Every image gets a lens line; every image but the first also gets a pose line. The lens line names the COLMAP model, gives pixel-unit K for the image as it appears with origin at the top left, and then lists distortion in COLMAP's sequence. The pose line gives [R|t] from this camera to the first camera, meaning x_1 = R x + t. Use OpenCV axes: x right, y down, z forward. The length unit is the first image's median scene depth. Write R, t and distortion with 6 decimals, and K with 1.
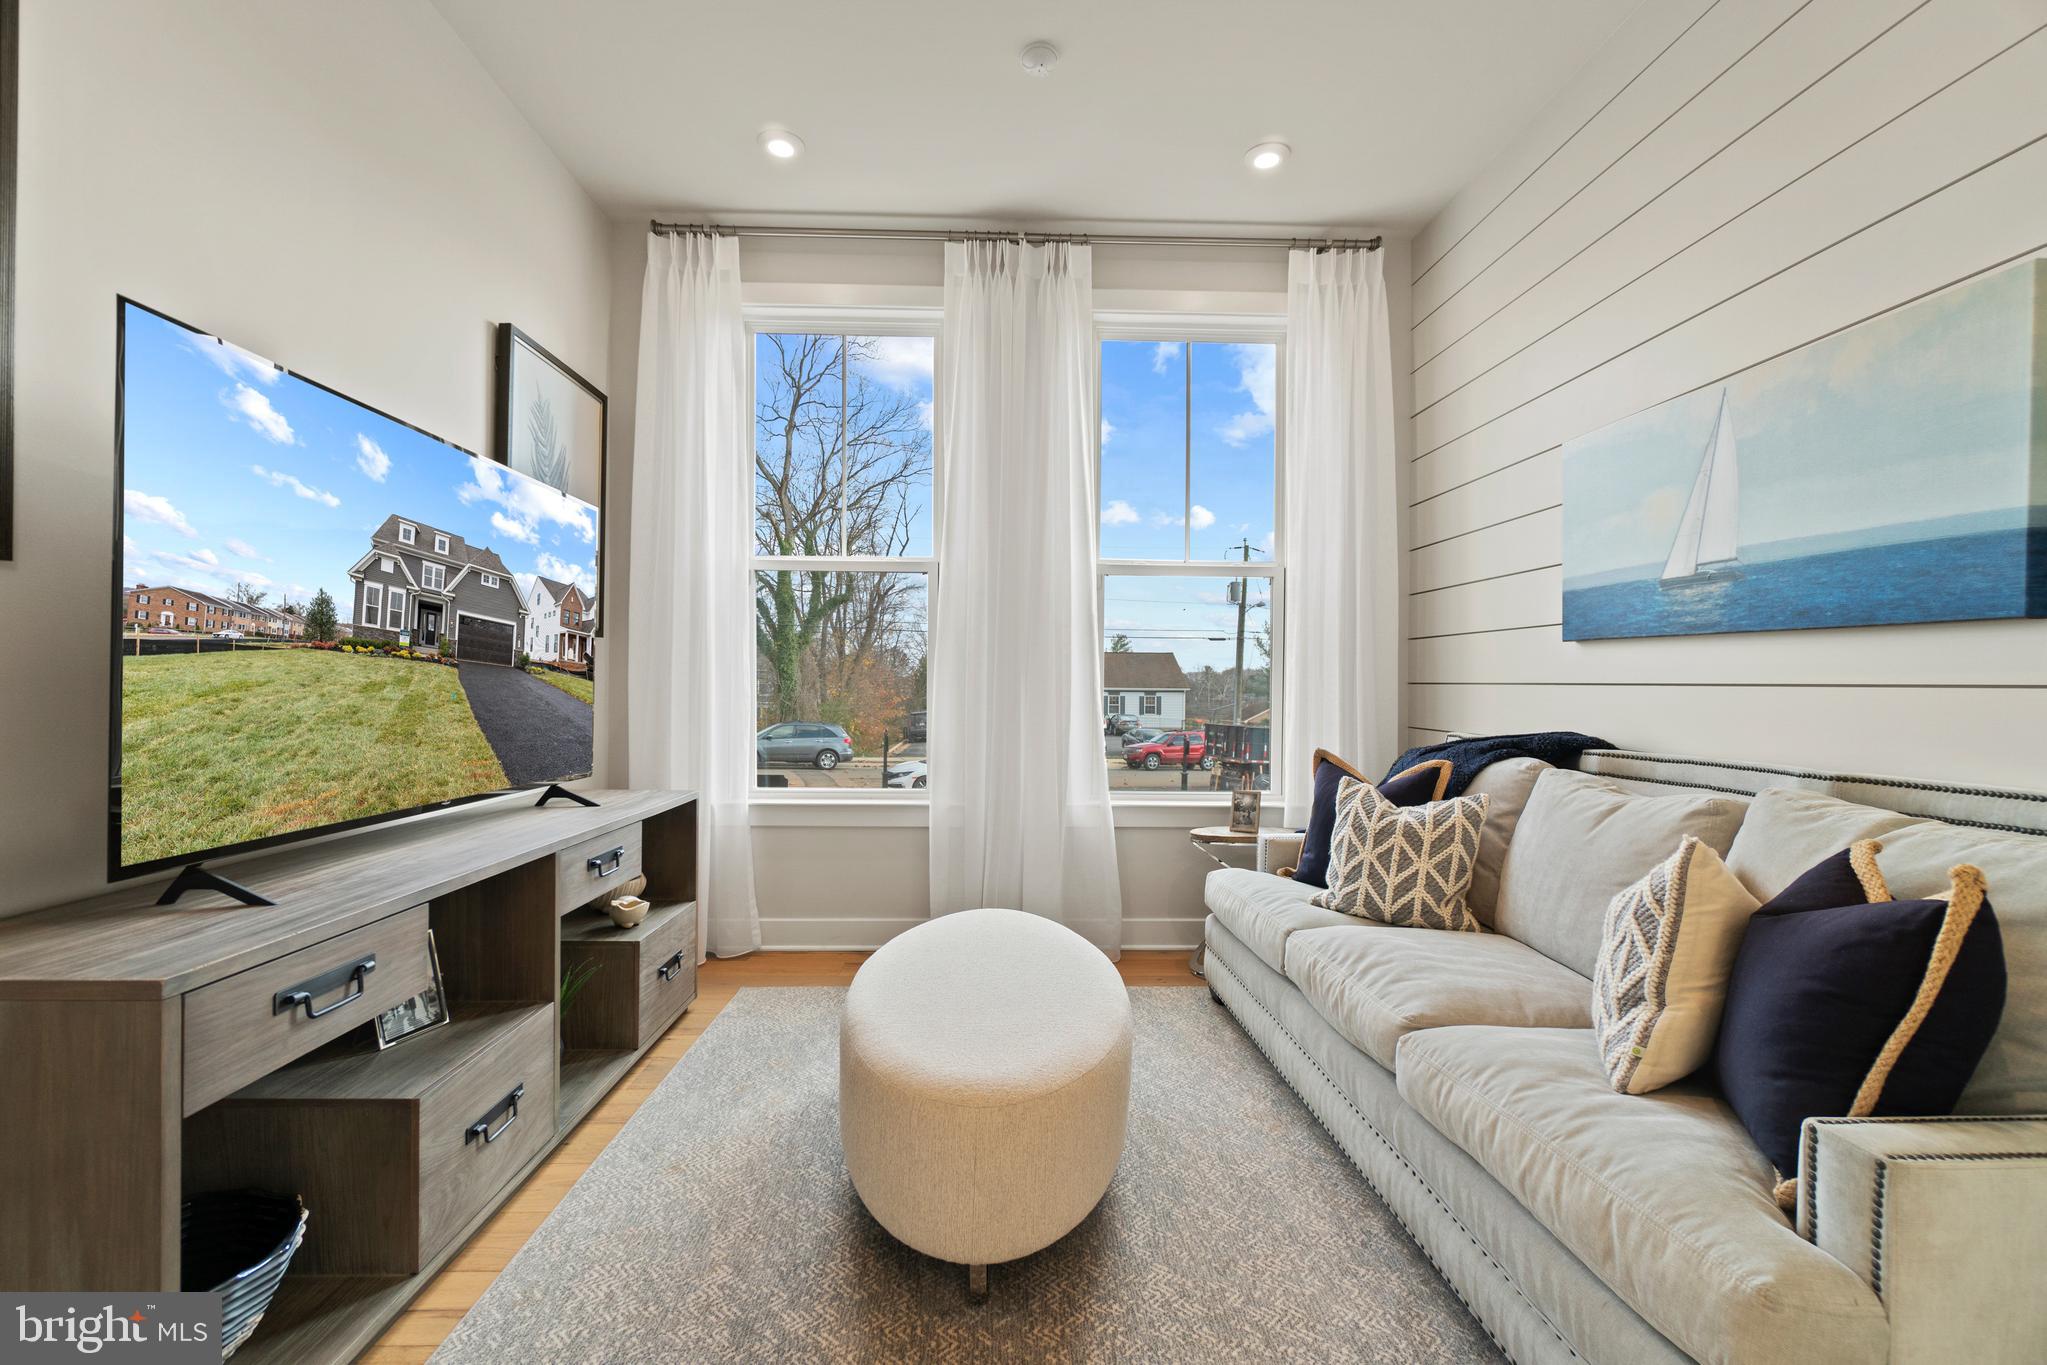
lens RADIAL K [[892.2, 0, 1027.0], [0, 892.2, 690.2], [0, 0, 1]] dist [-0.004087, -0.000220]
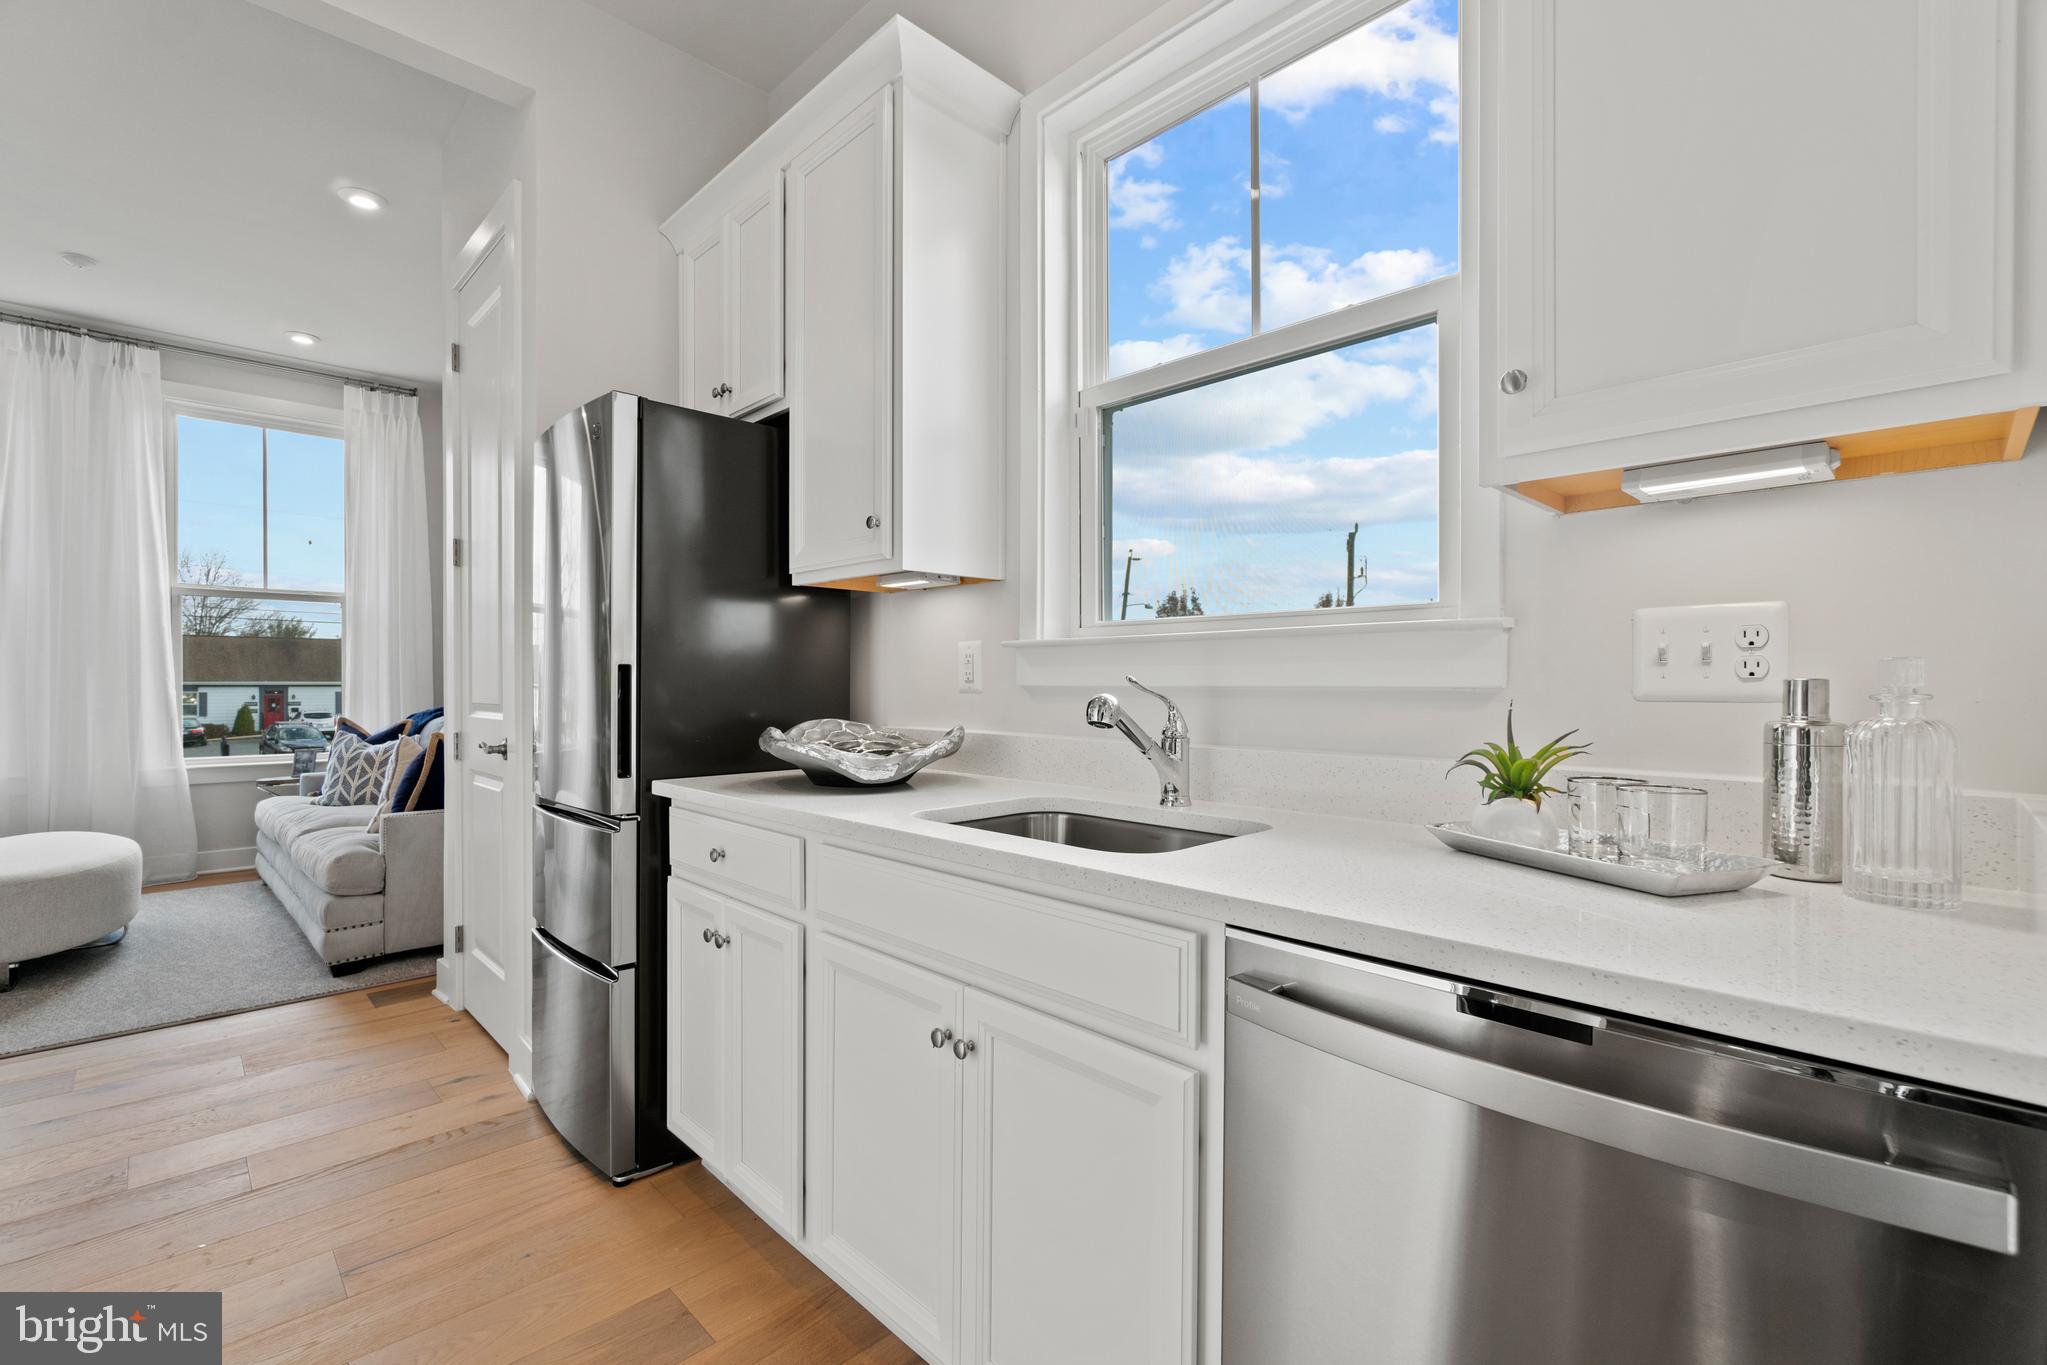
lens RADIAL K [[892.2, 0, 1013.8], [0, 892.2, 682.1], [0, 0, 1]] dist [-0.004087, -0.000220]
pose [[0.738457, -0.011039, 0.674210, 0.133376], [0.011946, 0.999923, 0.003287, 0.009614], [-0.674194, 0.005627, 0.738532, -0.976597]]
